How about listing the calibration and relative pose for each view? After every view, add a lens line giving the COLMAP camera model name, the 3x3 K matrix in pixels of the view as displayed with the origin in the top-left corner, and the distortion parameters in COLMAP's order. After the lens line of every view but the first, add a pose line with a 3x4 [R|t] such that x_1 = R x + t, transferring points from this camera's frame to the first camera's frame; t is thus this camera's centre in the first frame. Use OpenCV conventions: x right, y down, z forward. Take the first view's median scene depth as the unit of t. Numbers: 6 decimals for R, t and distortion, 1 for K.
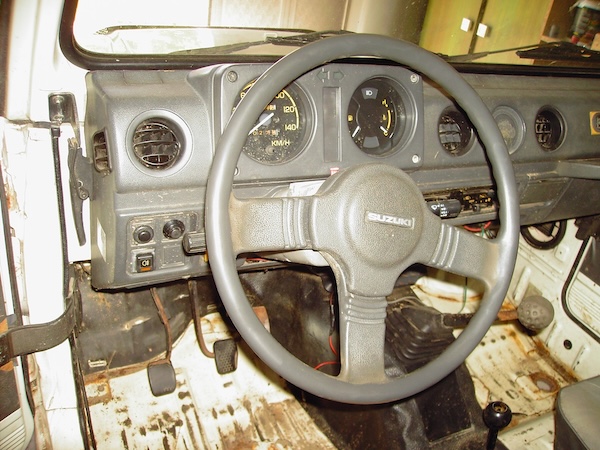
lens RADIAL K [[550.9, 0, 300.0], [0, 550.9, 225.0], [0, 0, 1]] dist [0.001702, 0.001354]
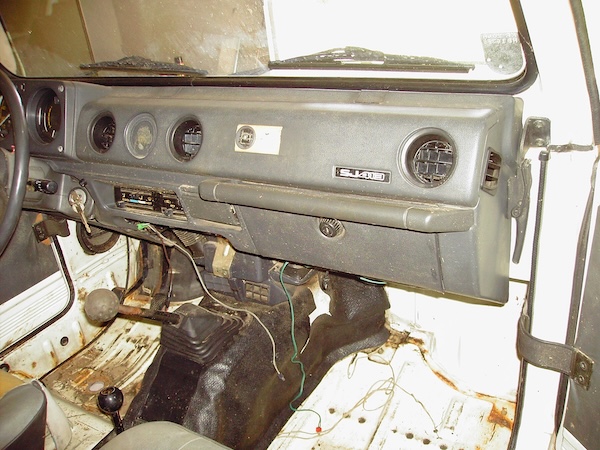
lens RADIAL K [[550.9, 0, 300.0], [0, 550.9, 225.0], [0, 0, 1]] dist [0.001702, 0.001354]
pose [[0.552420, 0.184097, -0.812982, 1.155376], [-0.222426, 0.972499, 0.069081, -0.119136], [0.803342, 0.142667, 0.578176, 0.537398]]
